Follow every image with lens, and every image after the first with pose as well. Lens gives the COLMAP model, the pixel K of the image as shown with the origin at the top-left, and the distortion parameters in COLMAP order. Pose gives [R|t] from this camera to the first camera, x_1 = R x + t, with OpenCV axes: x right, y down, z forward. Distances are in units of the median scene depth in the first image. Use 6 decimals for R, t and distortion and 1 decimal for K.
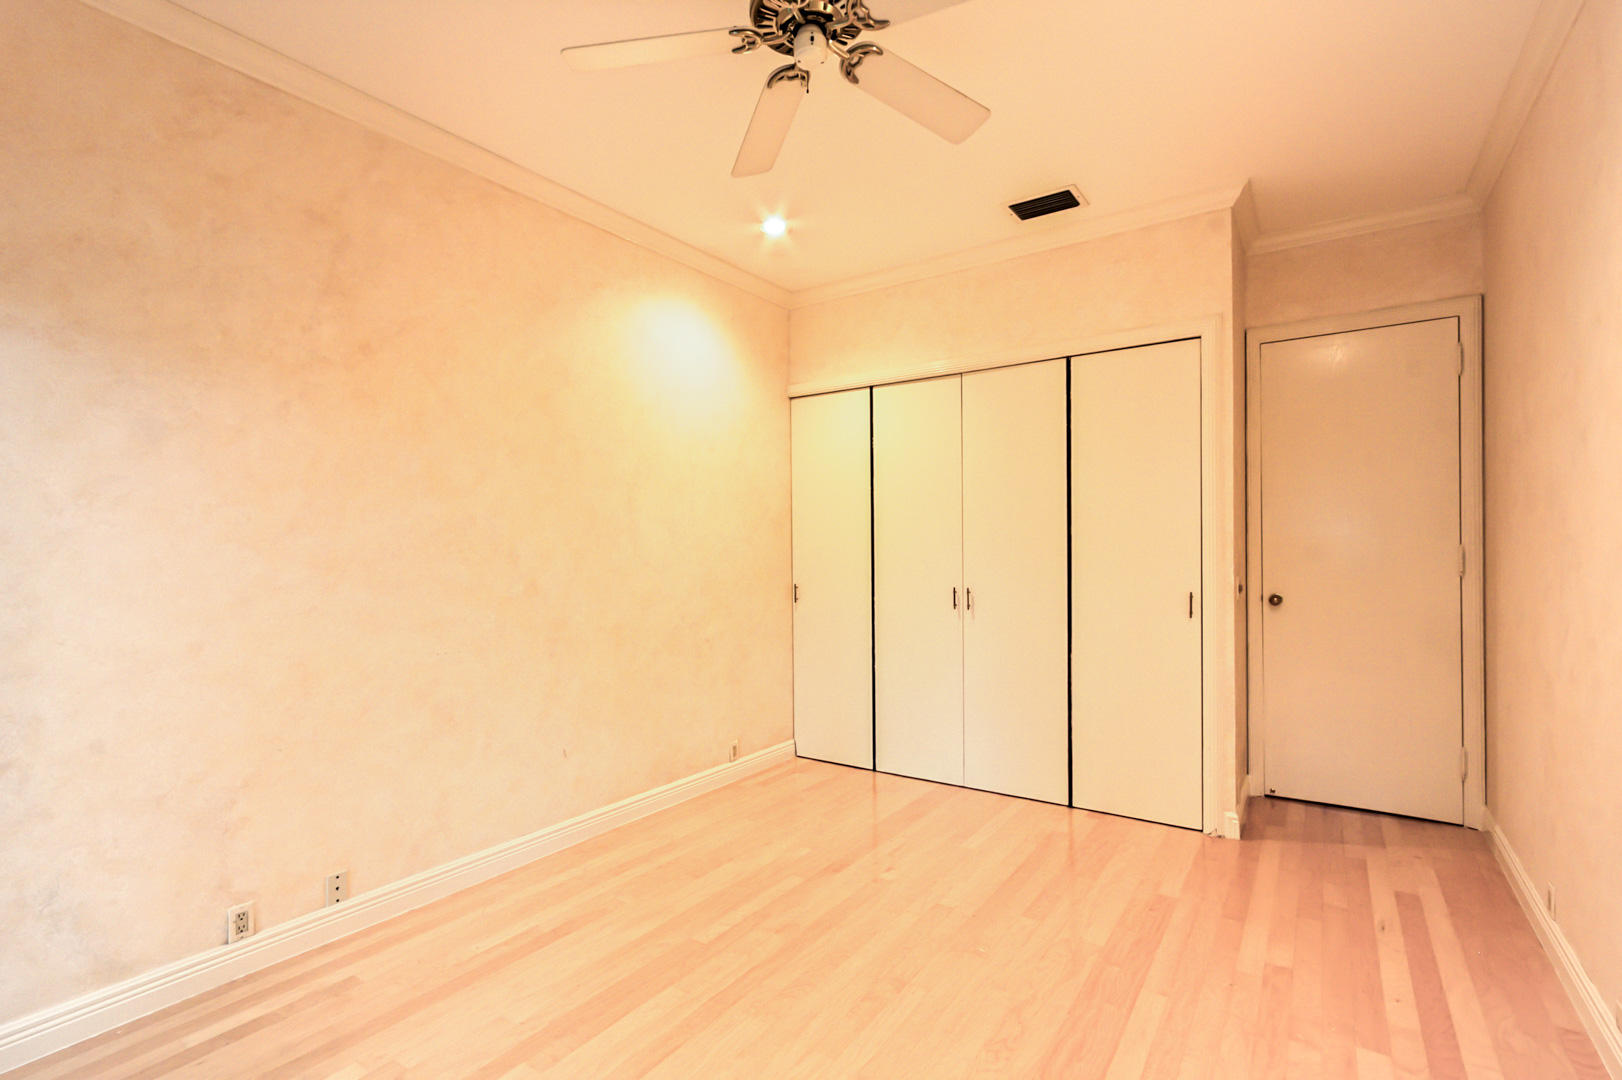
lens RADIAL K [[746.2, 0, 813.6], [0, 746.2, 541.4], [0, 0, 1]] dist [0.001245, 0.004348]
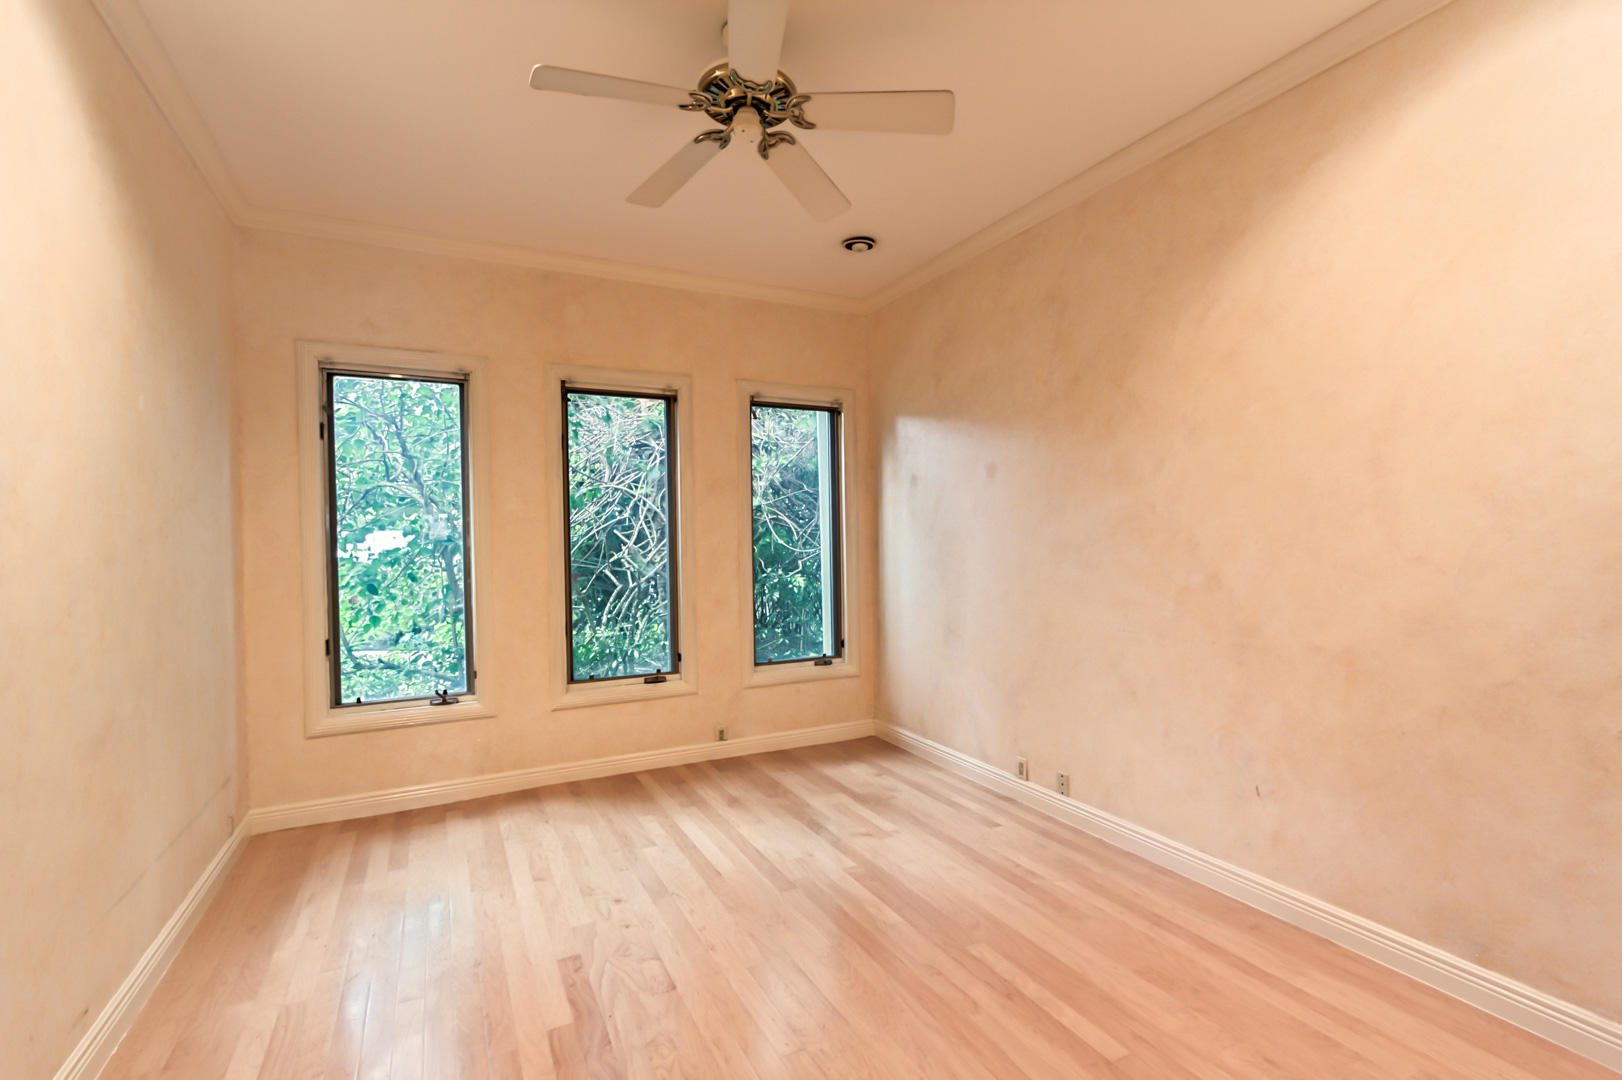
lens RADIAL K [[746.2, 0, 813.4], [0, 746.2, 541.4], [0, 0, 1]] dist [0.001245, 0.004348]
pose [[-0.480030, 0.021635, -0.876985, 0.696225], [0.028401, 0.999555, 0.009113, -0.005508], [0.876792, -0.020533, -0.480431, 1.142150]]
